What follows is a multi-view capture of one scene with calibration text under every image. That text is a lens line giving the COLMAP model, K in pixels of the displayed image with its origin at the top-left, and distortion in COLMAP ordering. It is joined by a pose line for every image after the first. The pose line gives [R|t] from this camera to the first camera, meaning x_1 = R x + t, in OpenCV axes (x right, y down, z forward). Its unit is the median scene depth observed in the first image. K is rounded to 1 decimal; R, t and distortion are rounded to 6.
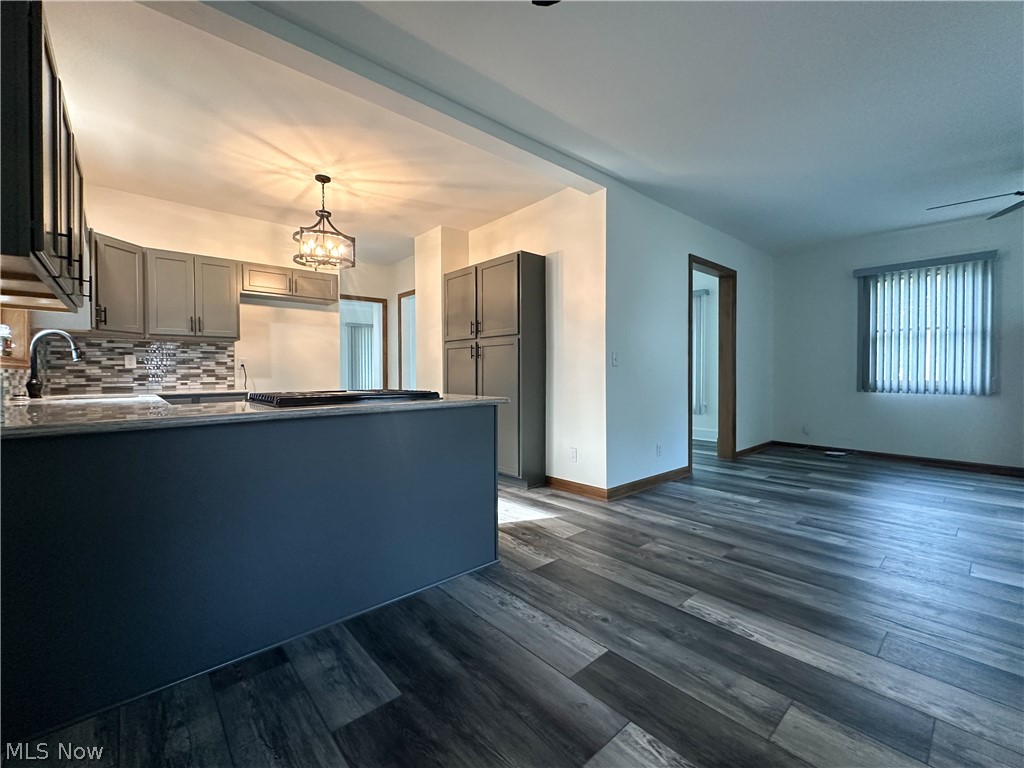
lens RADIAL K [[436.7, 0, 524.5], [0, 436.7, 375.2], [0, 0, 1]] dist [-0.000252, -0.000548]
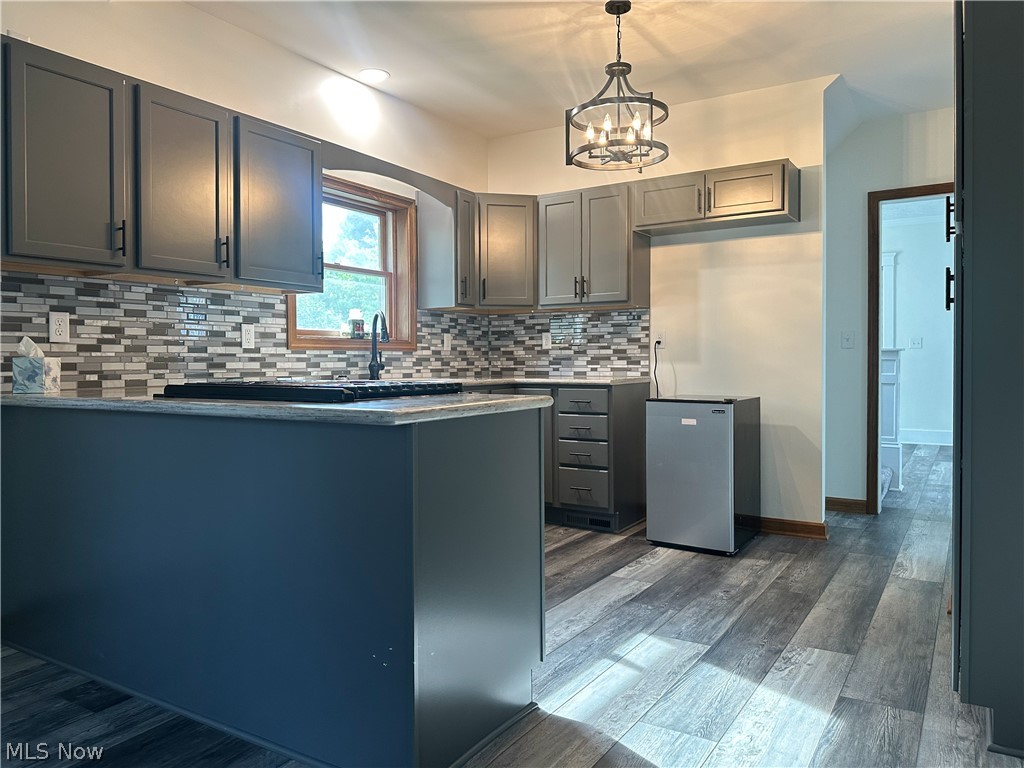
lens RADIAL K [[745.8, 0, 508.1], [0, 745.8, 363.5], [0, 0, 1]] dist [0.088872, -0.142383]
pose [[0.267149, 0.008316, -0.963619, 0.421561], [-0.003512, 0.999965, 0.007656, 0.000790], [0.963649, 0.001339, 0.267169, 0.577223]]
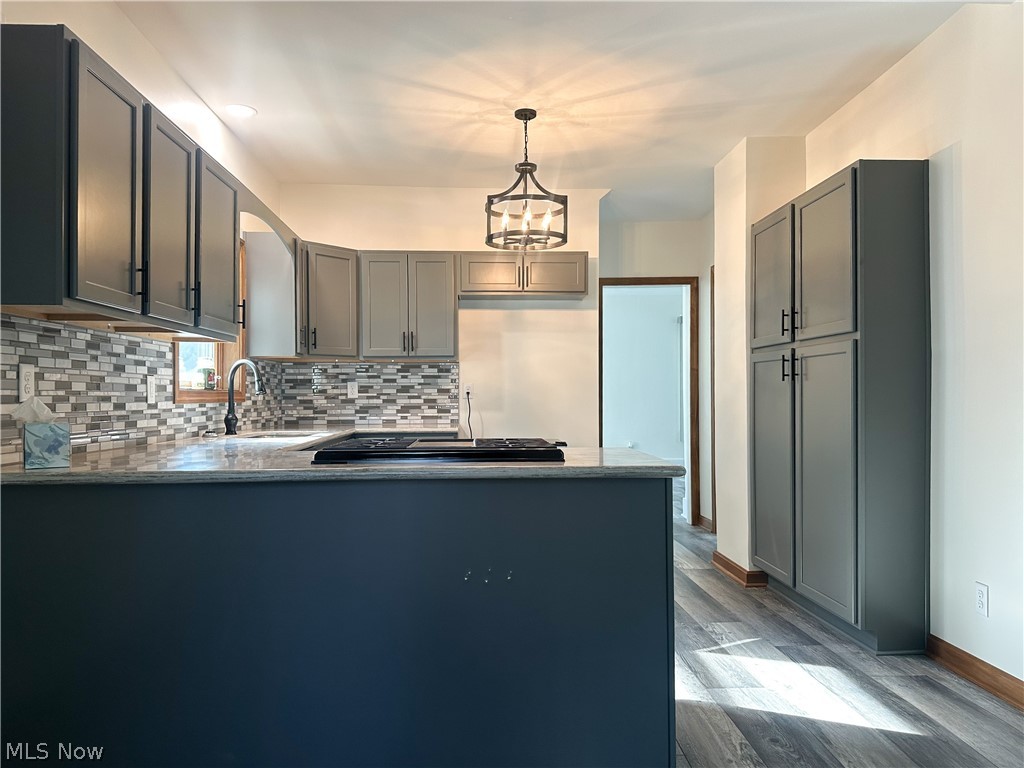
lens RADIAL K [[750.9, 0, 507.2], [0, 750.9, 387.1], [0, 0, 1]] dist [0.095752, -0.142298]
pose [[0.764097, -0.005312, -0.645079, 0.246804], [-0.004239, 0.999903, -0.013255, -0.019664], [0.645087, 0.012863, 0.764001, 0.102566]]
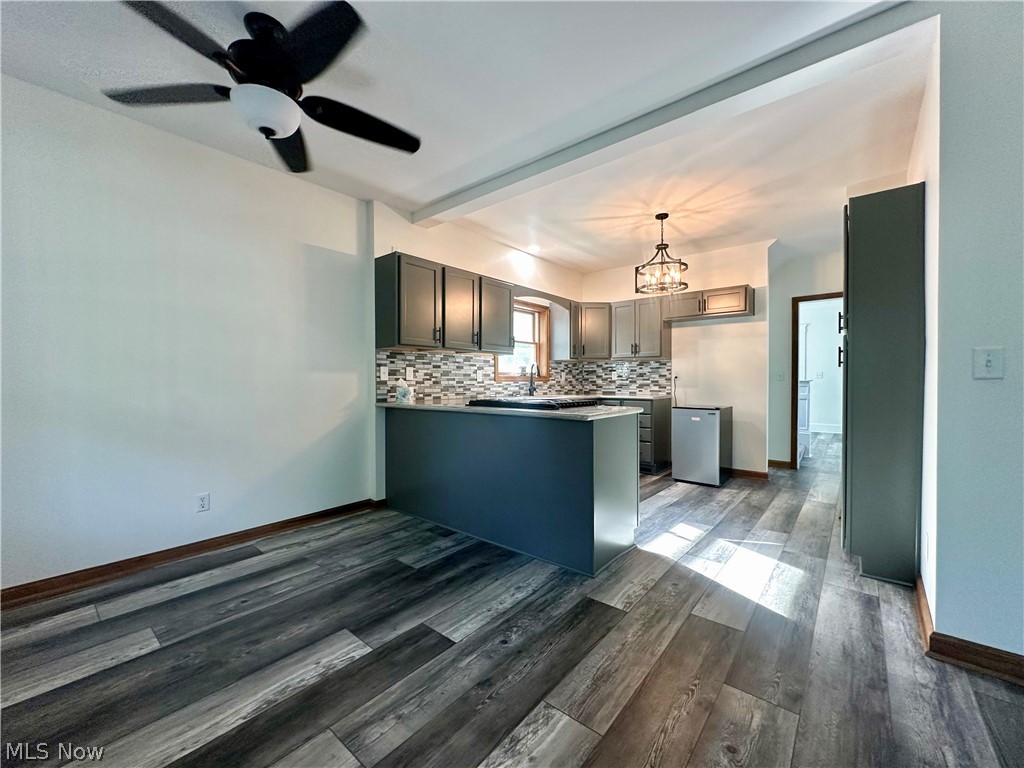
lens RADIAL K [[418.4, 0, 506.9], [0, 418.4, 381.4], [0, 0, 1]] dist [0.000124, 0.000060]
pose [[0.125715, 0.006026, -0.992048, 0.557339], [-0.004808, 0.999974, 0.005465, -0.017614], [0.992055, 0.004082, 0.125741, 0.439191]]
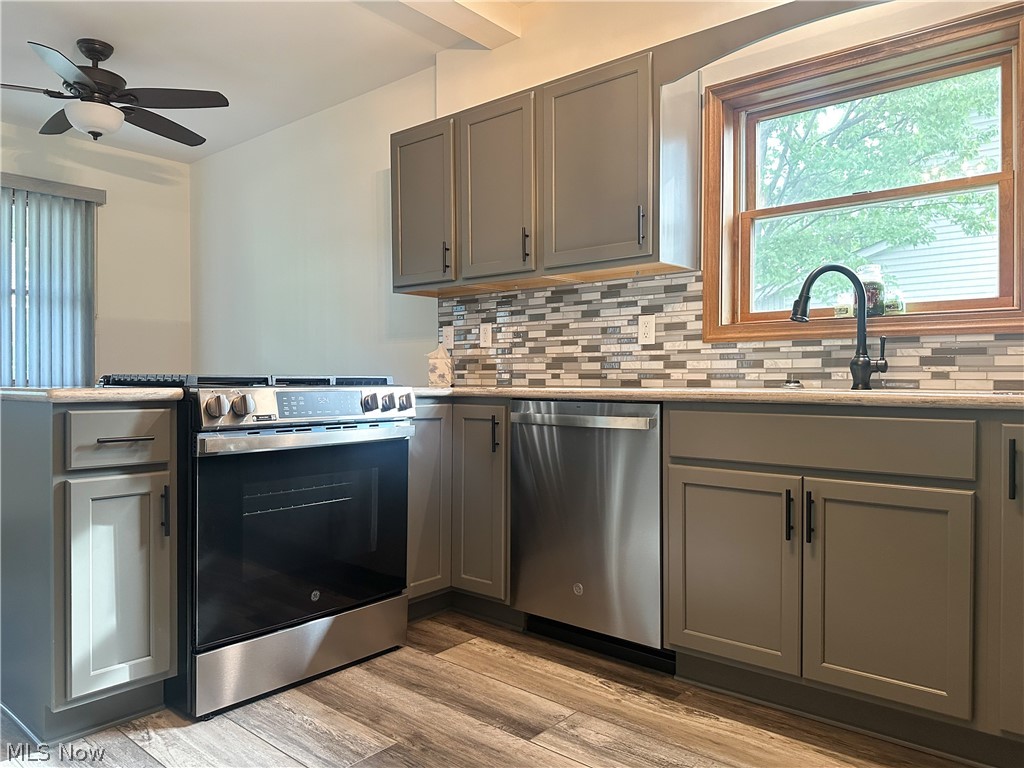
lens RADIAL K [[724.9, 0, 512.5], [0, 724.9, 381.9], [0, 0, 1]] dist [0.086236, -0.114664]
pose [[-0.992076, 0.002742, -0.125613, -0.392753], [0.001753, 0.999967, 0.007982, 0.023827], [0.125631, 0.007698, -0.992047, 1.283618]]
